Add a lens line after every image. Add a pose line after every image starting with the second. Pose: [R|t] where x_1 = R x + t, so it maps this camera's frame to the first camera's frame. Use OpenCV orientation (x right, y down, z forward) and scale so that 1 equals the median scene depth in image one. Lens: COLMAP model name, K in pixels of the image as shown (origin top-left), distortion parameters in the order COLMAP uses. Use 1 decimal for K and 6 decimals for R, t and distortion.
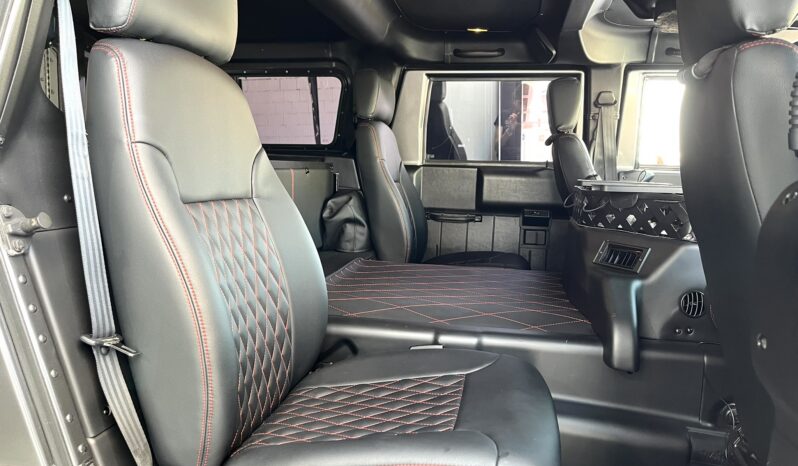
lens RADIAL K [[610.8, 0, 402.4], [0, 610.8, 233.9], [0, 0, 1]] dist [0.058082, -0.084674]
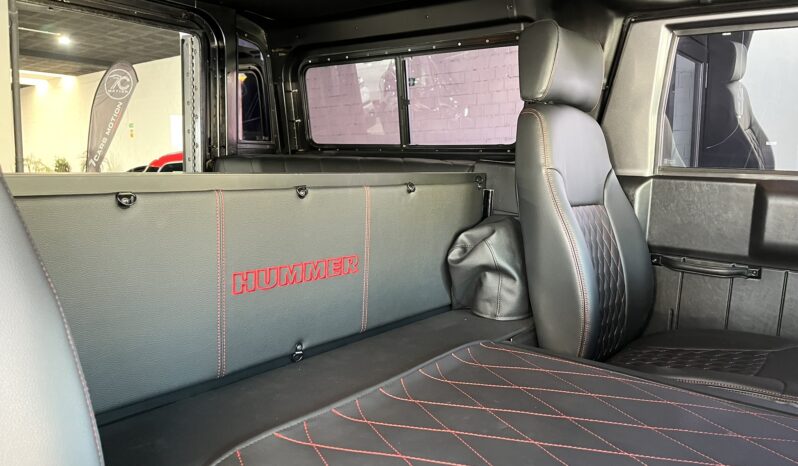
lens RADIAL K [[610.8, 0, 391.7], [0, 610.8, 231.0], [0, 0, 1]] dist [0.058082, -0.084674]
pose [[0.884973, 0.055520, -0.462320, 0.090918], [-0.057858, 0.998283, 0.009131, -0.049846], [0.462034, 0.018668, 0.886666, 0.344674]]
